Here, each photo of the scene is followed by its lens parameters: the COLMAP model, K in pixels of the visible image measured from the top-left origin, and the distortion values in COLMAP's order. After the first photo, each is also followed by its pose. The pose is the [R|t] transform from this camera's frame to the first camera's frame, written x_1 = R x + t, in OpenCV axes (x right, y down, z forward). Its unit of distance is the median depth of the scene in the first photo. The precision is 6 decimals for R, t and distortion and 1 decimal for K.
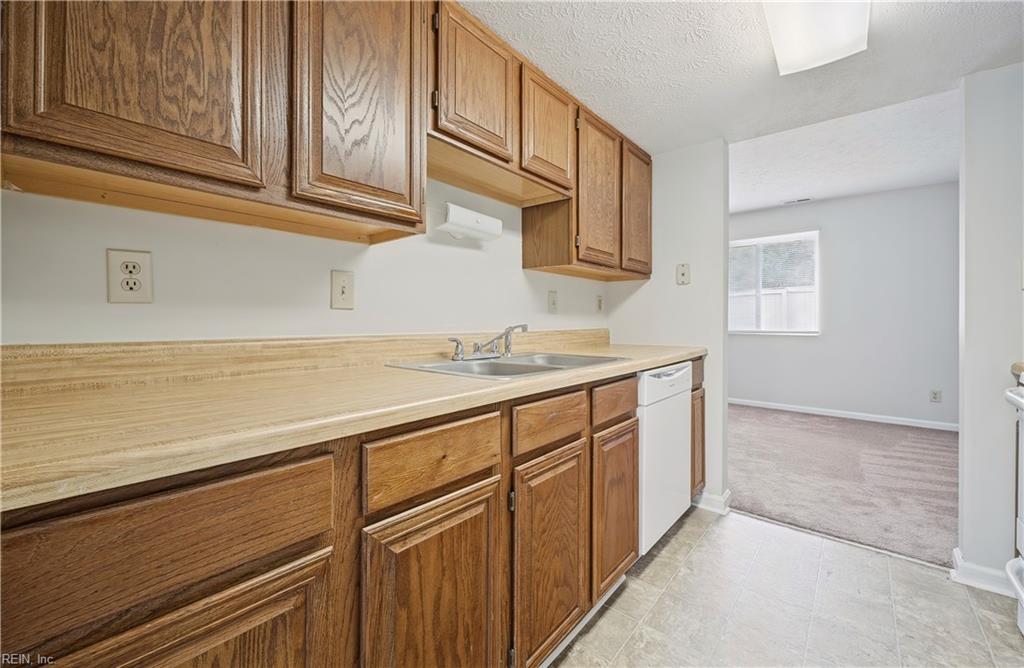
lens RADIAL K [[413.6, 0, 514.5], [0, 413.6, 319.0], [0, 0, 1]] dist [0.002313, 0.000582]
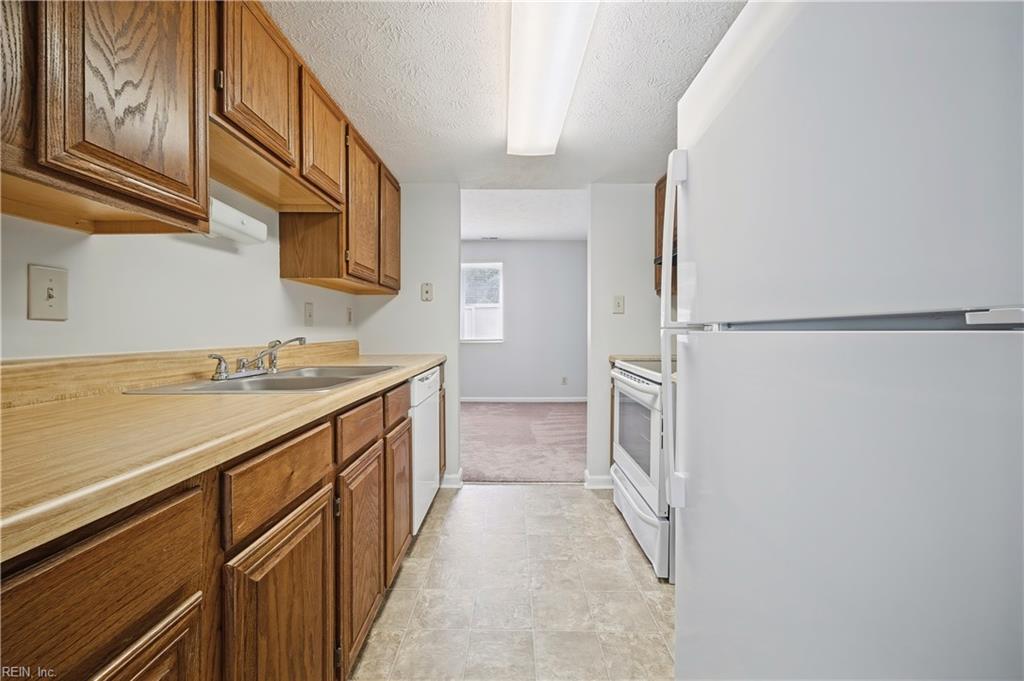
lens RADIAL K [[404.5, 0, 515.0], [0, 404.5, 334.0], [0, 0, 1]] dist [0.001784, -0.000173]
pose [[0.762327, -0.008984, 0.647130, -0.230295], [0.002041, 0.999932, 0.011478, -0.005300], [-0.647189, -0.007429, 0.762293, -0.045593]]
